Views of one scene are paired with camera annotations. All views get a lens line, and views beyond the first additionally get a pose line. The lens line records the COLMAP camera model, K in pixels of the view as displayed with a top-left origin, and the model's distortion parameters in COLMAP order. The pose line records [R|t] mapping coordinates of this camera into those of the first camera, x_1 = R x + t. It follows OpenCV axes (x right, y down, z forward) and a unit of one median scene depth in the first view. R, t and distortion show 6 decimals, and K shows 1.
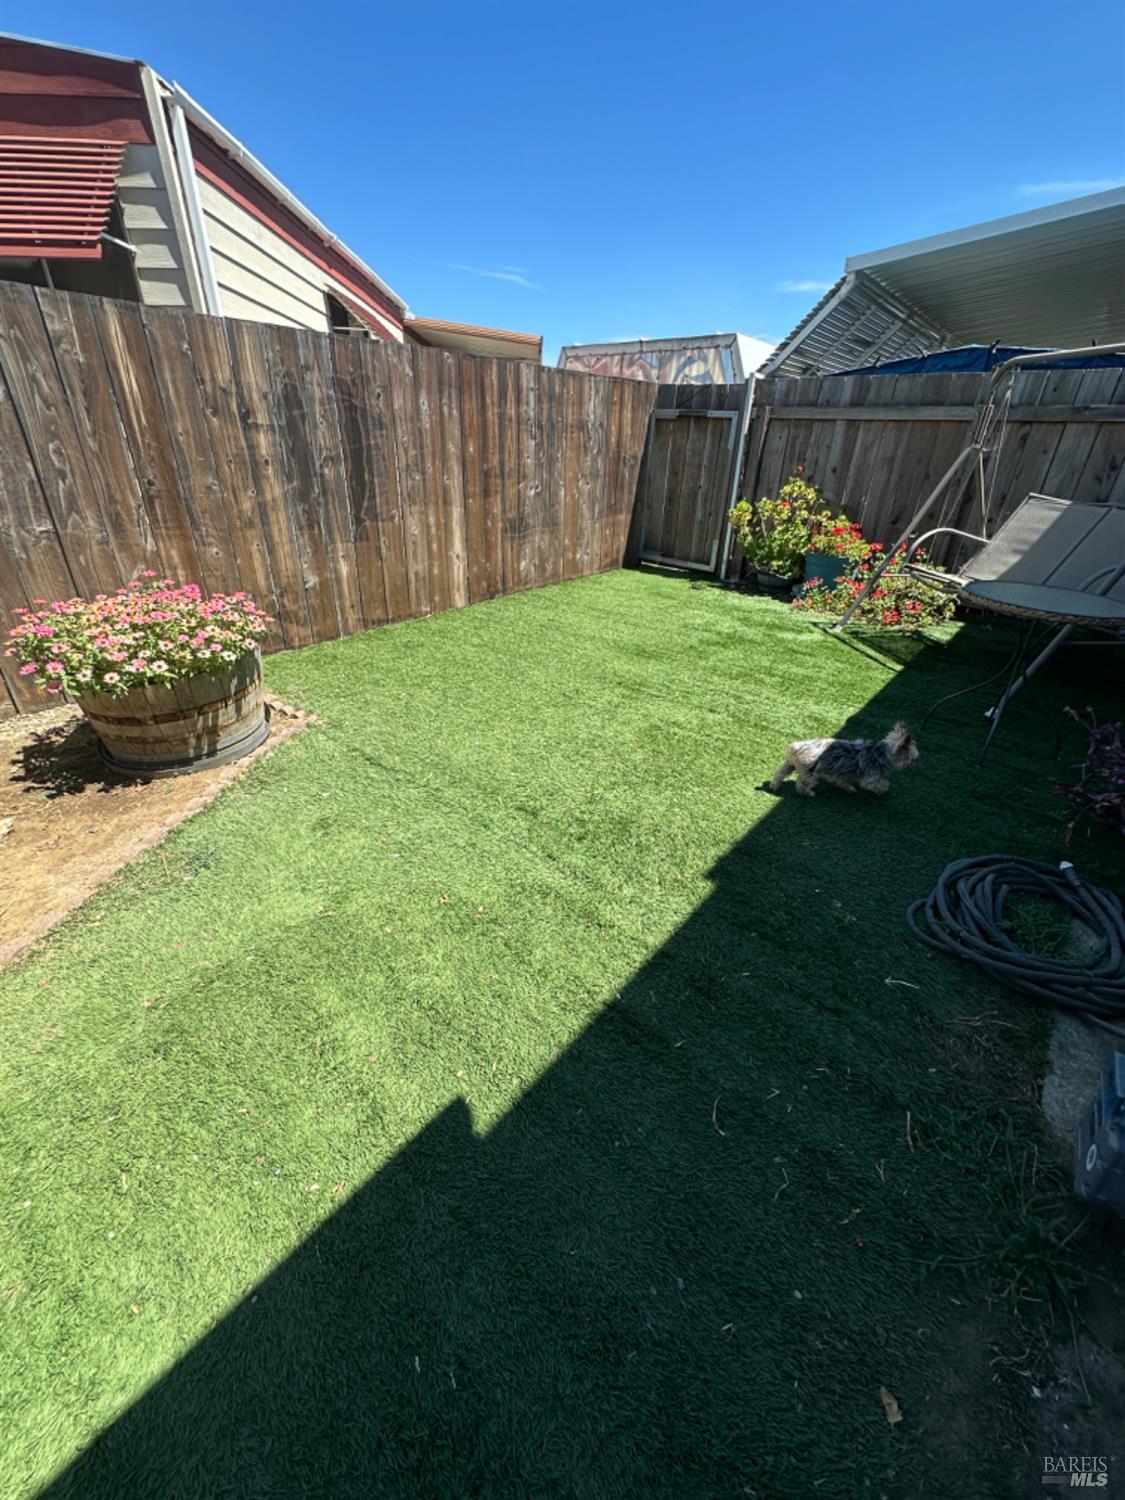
lens RADIAL K [[596.0, 0, 562.5], [0, 596.0, 750.0], [0, 0, 1]] dist [-0.000800, -0.000120]
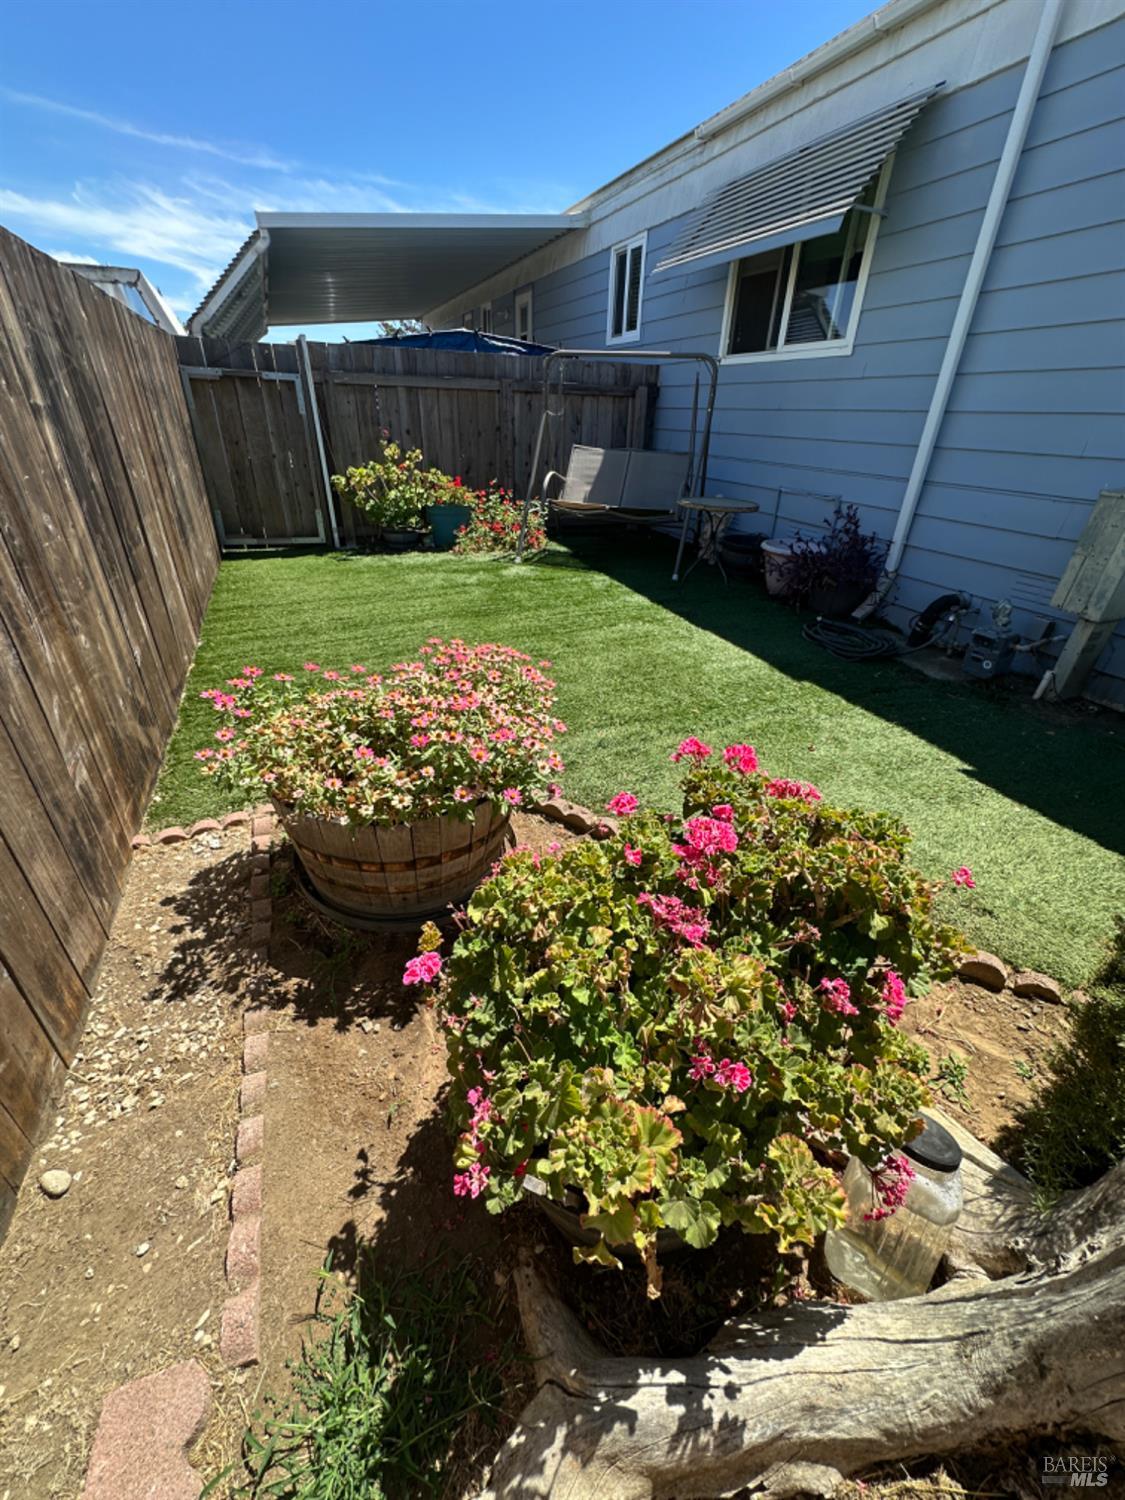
lens RADIAL K [[597.6, 0, 562.5], [0, 597.6, 750.0], [0, 0, 1]] dist [-0.002023, -0.000359]
pose [[0.449819, -0.455690, 0.768121, -0.592501], [0.399292, 0.871912, 0.283436, -0.152727], [-0.798892, 0.179210, 0.574156, 0.229382]]
